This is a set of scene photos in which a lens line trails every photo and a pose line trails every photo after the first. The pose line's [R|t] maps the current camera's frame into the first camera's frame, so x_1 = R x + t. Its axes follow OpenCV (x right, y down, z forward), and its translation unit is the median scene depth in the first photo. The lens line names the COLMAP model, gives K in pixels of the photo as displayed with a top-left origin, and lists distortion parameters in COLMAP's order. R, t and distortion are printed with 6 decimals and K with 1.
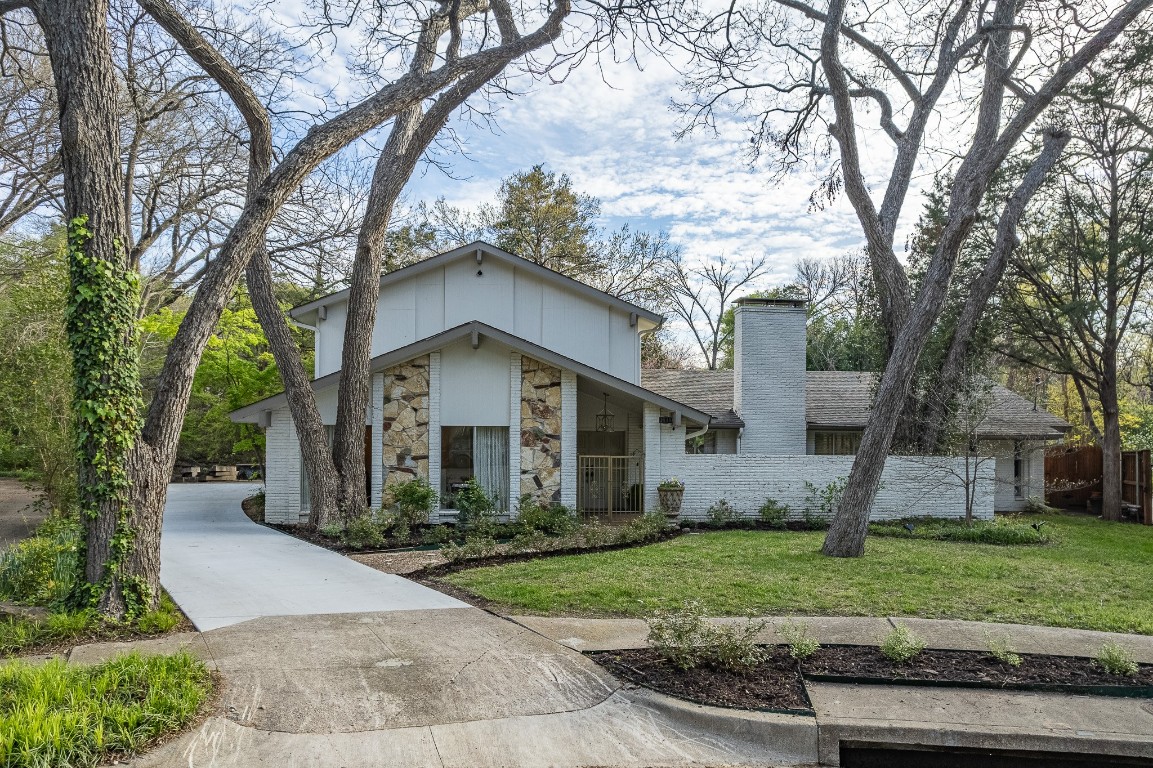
lens RADIAL K [[758.4, 0, 578.1], [0, 758.4, 417.9], [0, 0, 1]] dist [-0.037860, -0.002860]
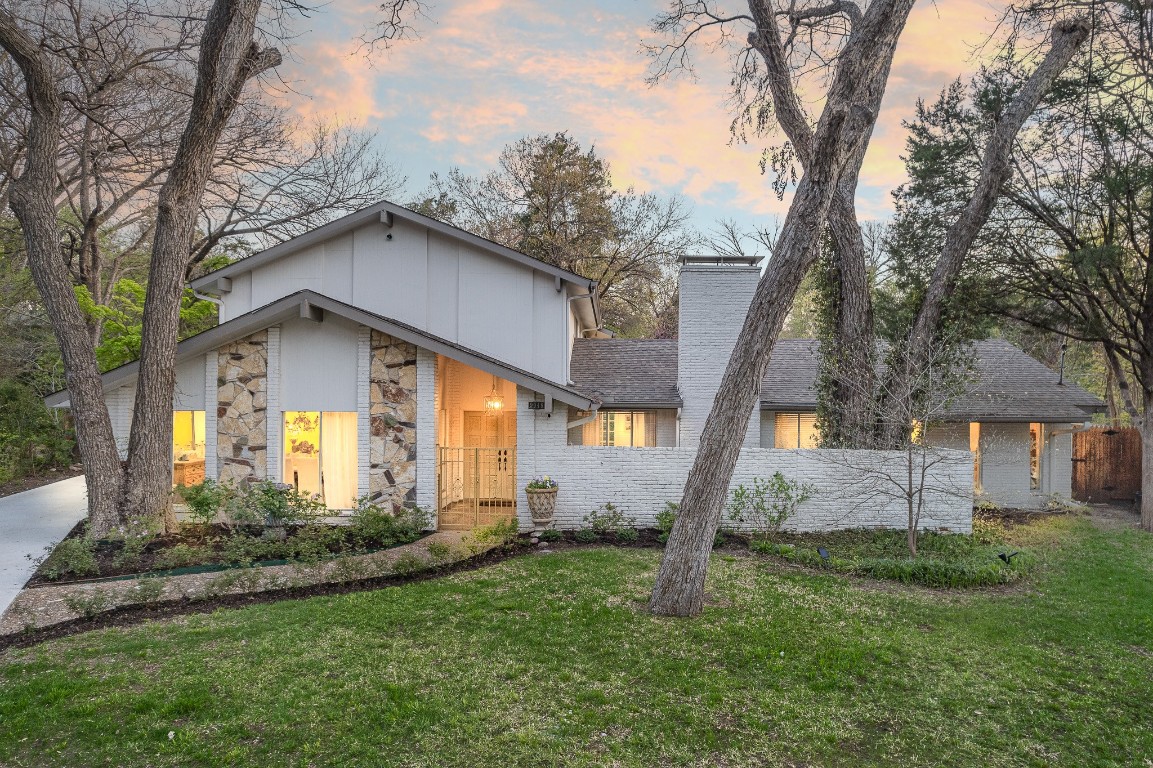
lens RADIAL K [[695.9, 0, 576.5], [0, 695.9, 384.0], [0, 0, 1]] dist [-0.029105, 0.004382]
pose [[0.991394, -0.002644, -0.130884, 0.256228], [0.003746, 0.999960, 0.008173, -0.026164], [0.130857, -0.008593, 0.991364, 0.256754]]
